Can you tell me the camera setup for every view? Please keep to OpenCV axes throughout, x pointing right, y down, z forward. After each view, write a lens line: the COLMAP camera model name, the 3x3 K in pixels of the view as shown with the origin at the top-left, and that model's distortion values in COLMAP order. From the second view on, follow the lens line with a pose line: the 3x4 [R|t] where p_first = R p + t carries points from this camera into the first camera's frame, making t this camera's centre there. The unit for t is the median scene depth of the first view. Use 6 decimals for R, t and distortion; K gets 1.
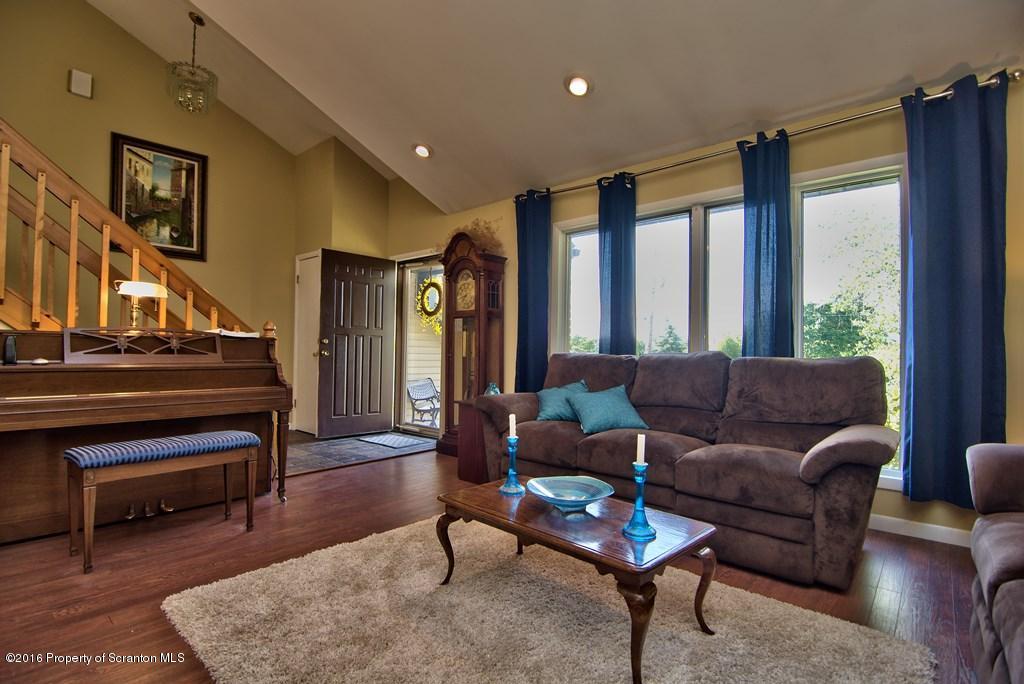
lens RADIAL K [[492.2, 0, 515.5], [0, 492.2, 345.4], [0, 0, 1]] dist [-0.008826, -0.009018]
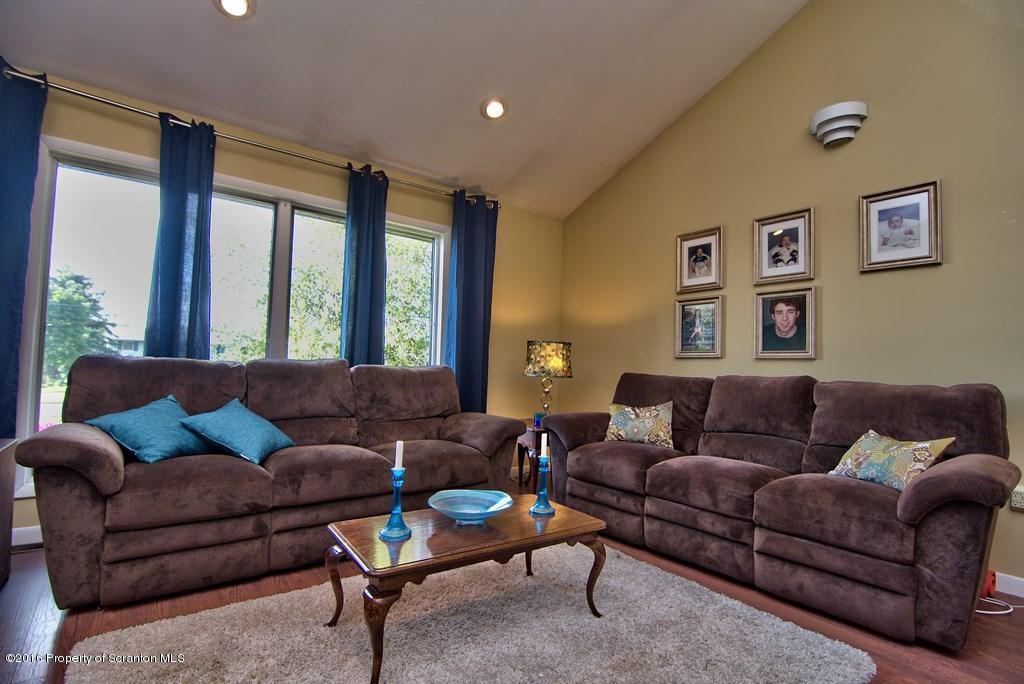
lens RADIAL K [[492.2, 0, 517.9], [0, 492.2, 344.4], [0, 0, 1]] dist [-0.008826, -0.009018]
pose [[0.176278, 0.037469, 0.983627, -0.423615], [-0.044381, 0.998562, -0.030085, -0.003327], [-0.983339, -0.038352, 0.177687, 0.354622]]
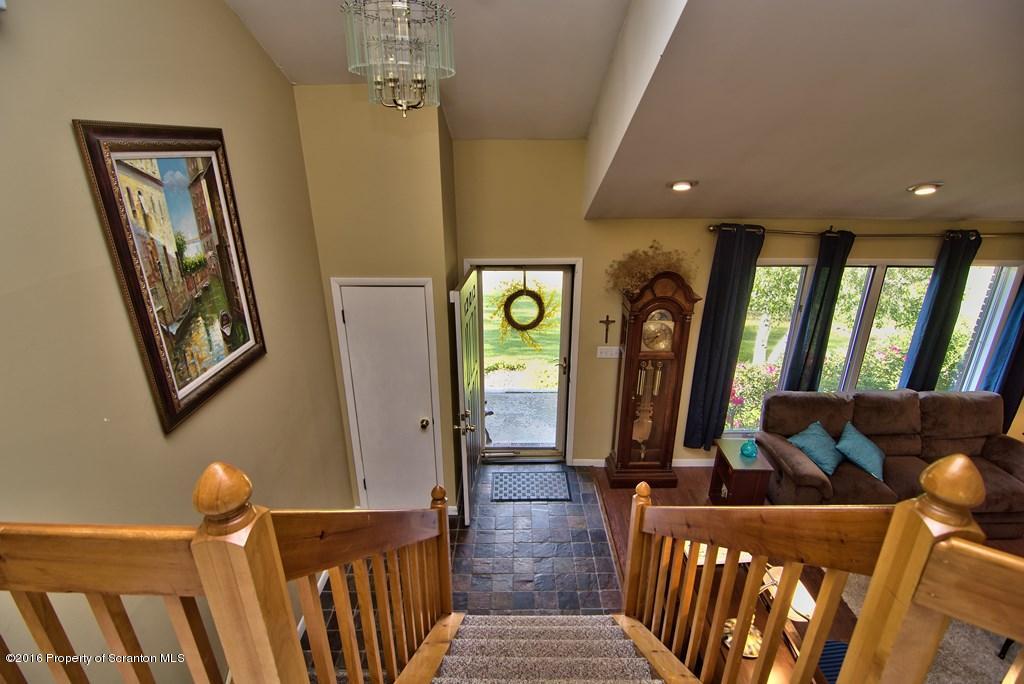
lens RADIAL K [[492.2, 0, 514.4], [0, 492.2, 345.4], [0, 0, 1]] dist [-0.008826, -0.009018]
pose [[0.750691, -0.248642, 0.612079, -1.019015], [-0.000785, 0.926138, 0.377184, -0.507786], [-0.660653, -0.283629, 0.695048, 0.643017]]
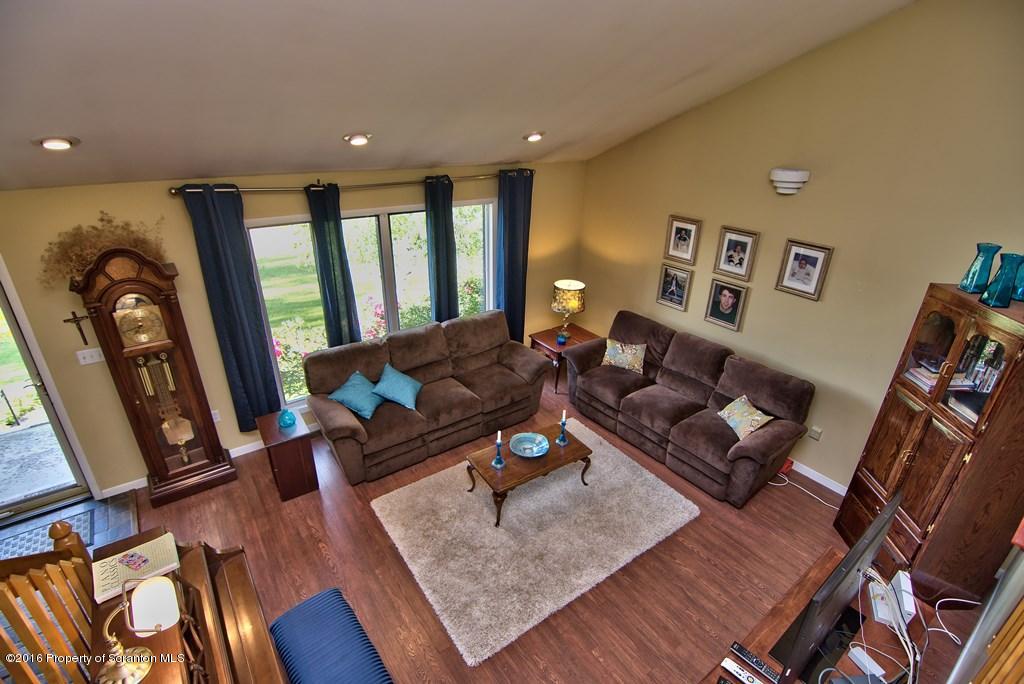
lens RADIAL K [[492.2, 0, 518.2], [0, 492.2, 344.5], [0, 0, 1]] dist [-0.008826, -0.009018]
pose [[0.206589, -0.427207, 0.880236, -0.783215], [-0.038491, 0.895398, 0.443600, -0.515288], [-0.977670, -0.125524, 0.168535, 0.354600]]
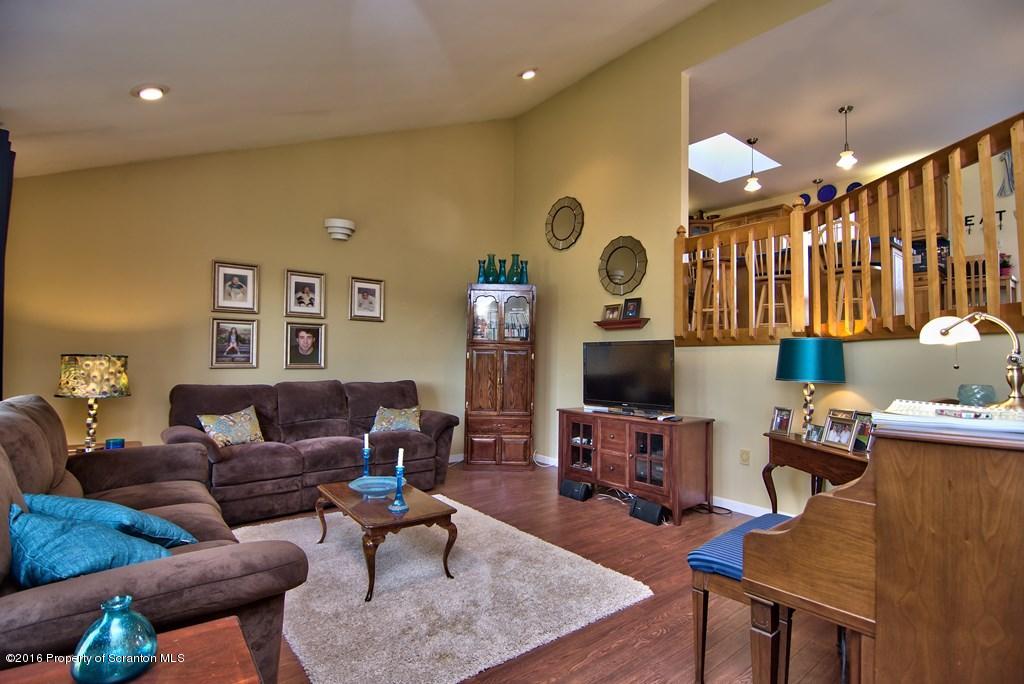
lens RADIAL K [[492.2, 0, 520.6], [0, 492.2, 343.1], [0, 0, 1]] dist [-0.008826, -0.009018]
pose [[-0.986313, -0.020833, 0.163563, -0.279741], [-0.029546, 0.998261, -0.051016, -0.040373], [-0.162216, -0.055150, -0.985213, 1.185299]]
